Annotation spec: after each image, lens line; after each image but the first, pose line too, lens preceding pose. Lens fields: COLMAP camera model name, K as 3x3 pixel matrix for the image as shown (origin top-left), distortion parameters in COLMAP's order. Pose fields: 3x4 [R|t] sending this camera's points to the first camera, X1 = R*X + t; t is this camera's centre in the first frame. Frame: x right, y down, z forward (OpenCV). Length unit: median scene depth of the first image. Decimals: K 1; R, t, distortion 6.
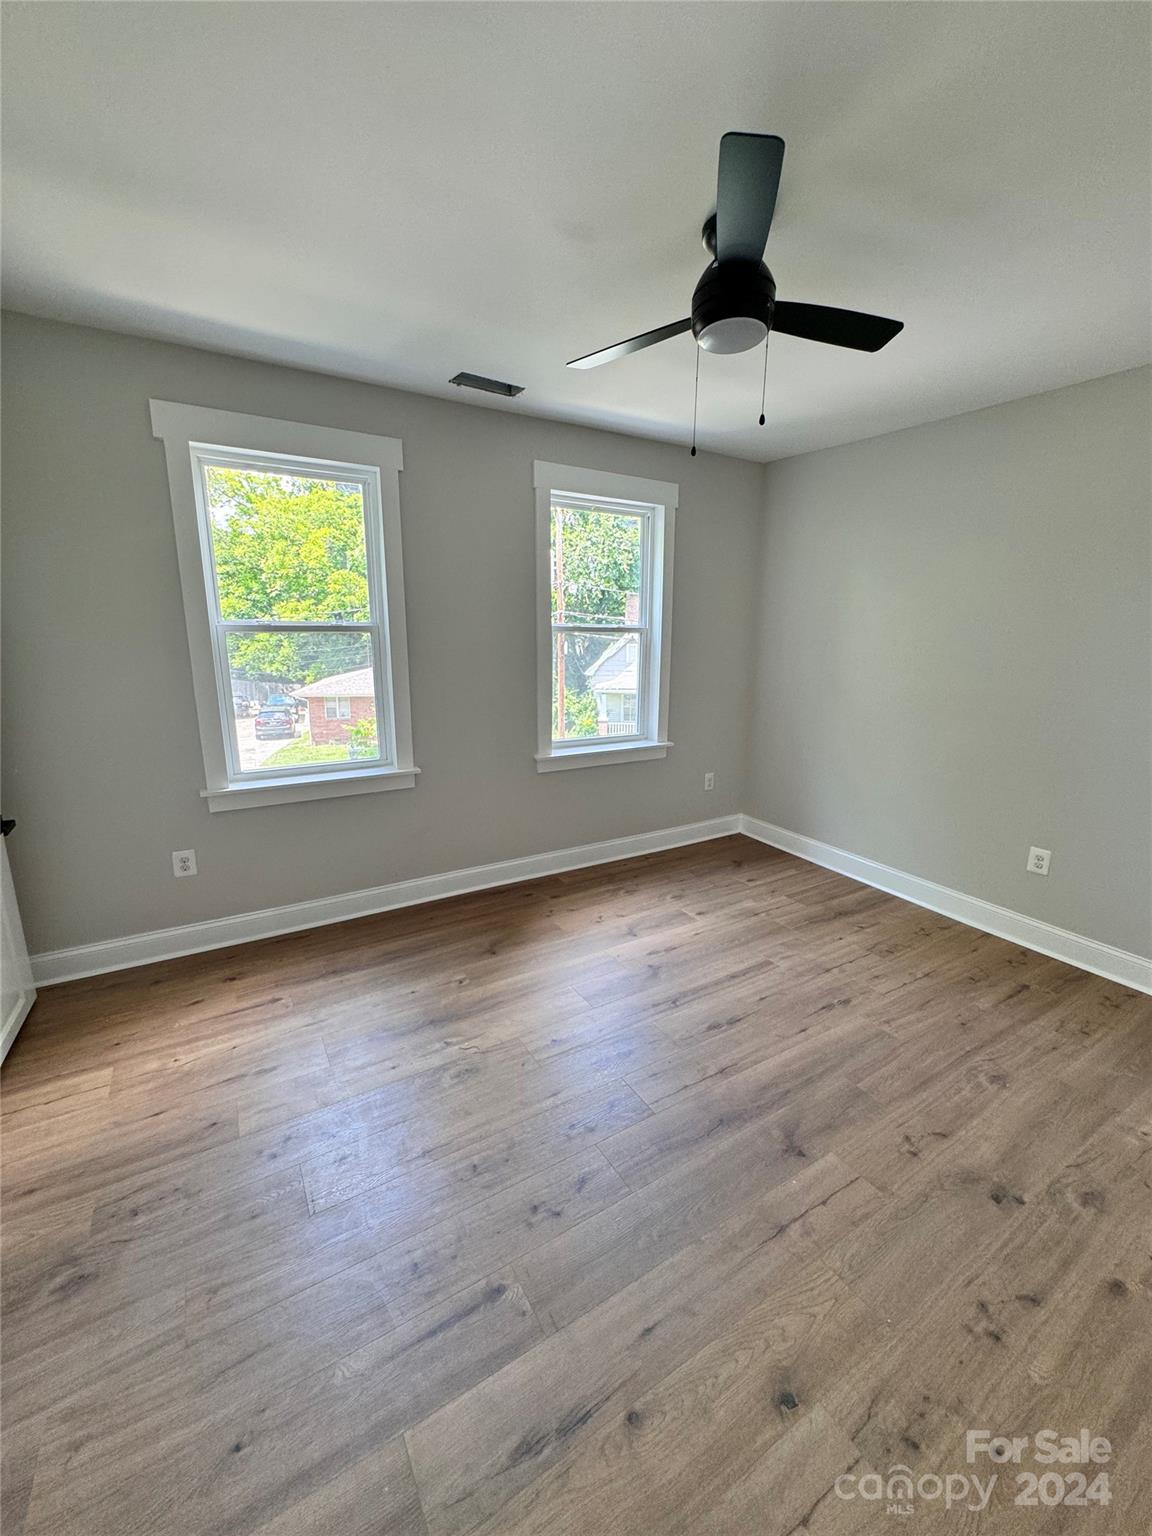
lens RADIAL K [[614.3, 0, 571.9], [0, 614.3, 765.9], [0, 0, 1]] dist [-0.001026, 0.000197]
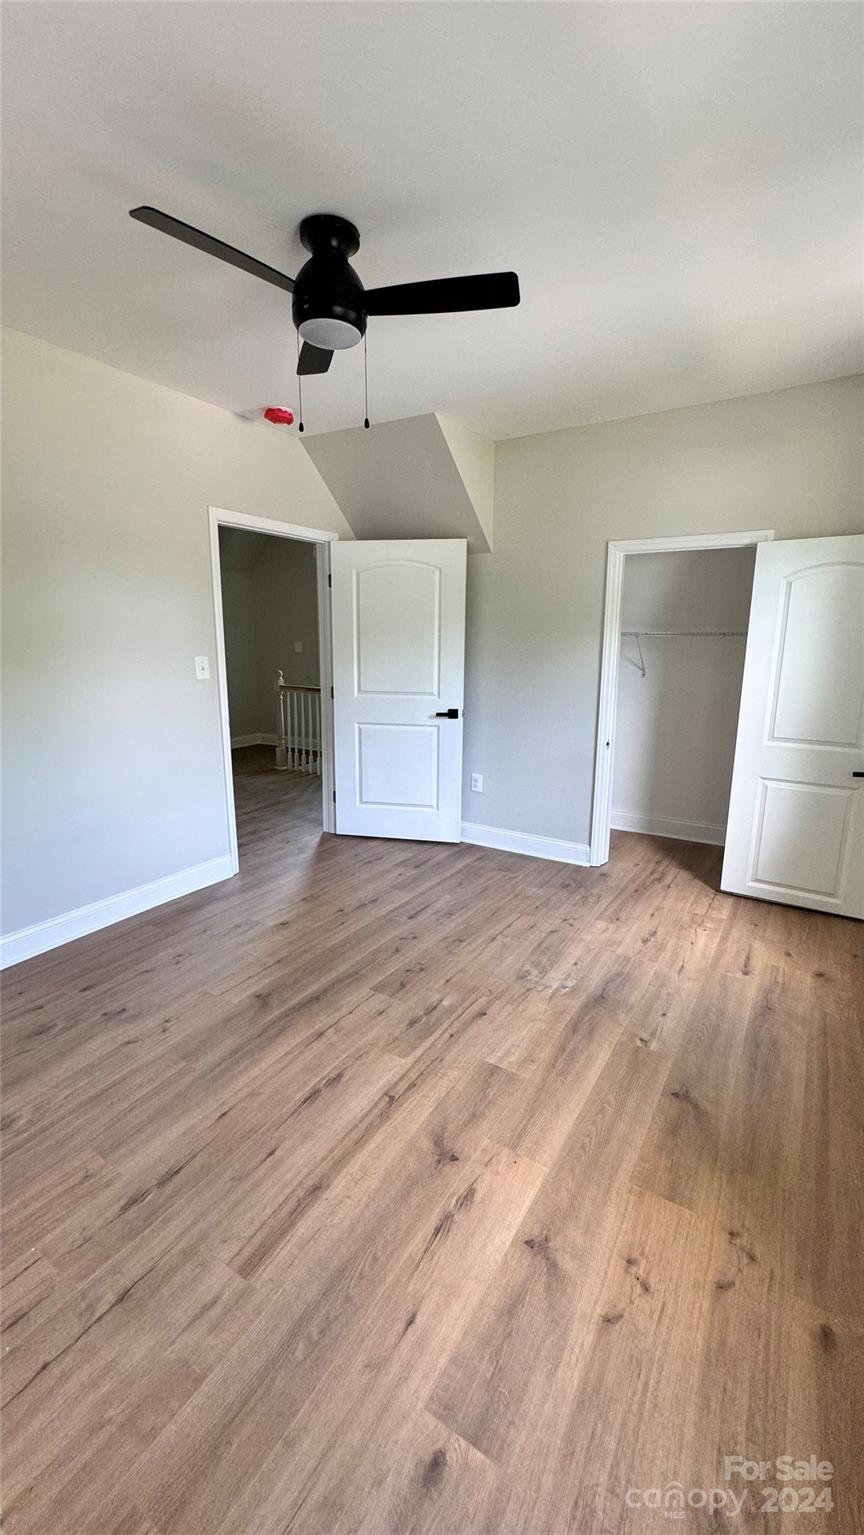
lens RADIAL K [[613.8, 0, 430.3], [0, 613.8, 764.8], [0, 0, 1]] dist [-0.000837, 0.000280]
pose [[-0.892272, 0.078575, -0.444608, 0.450354], [-0.107104, 0.919796, 0.377498, -0.290768], [0.438610, 0.384450, -0.812292, 1.561937]]
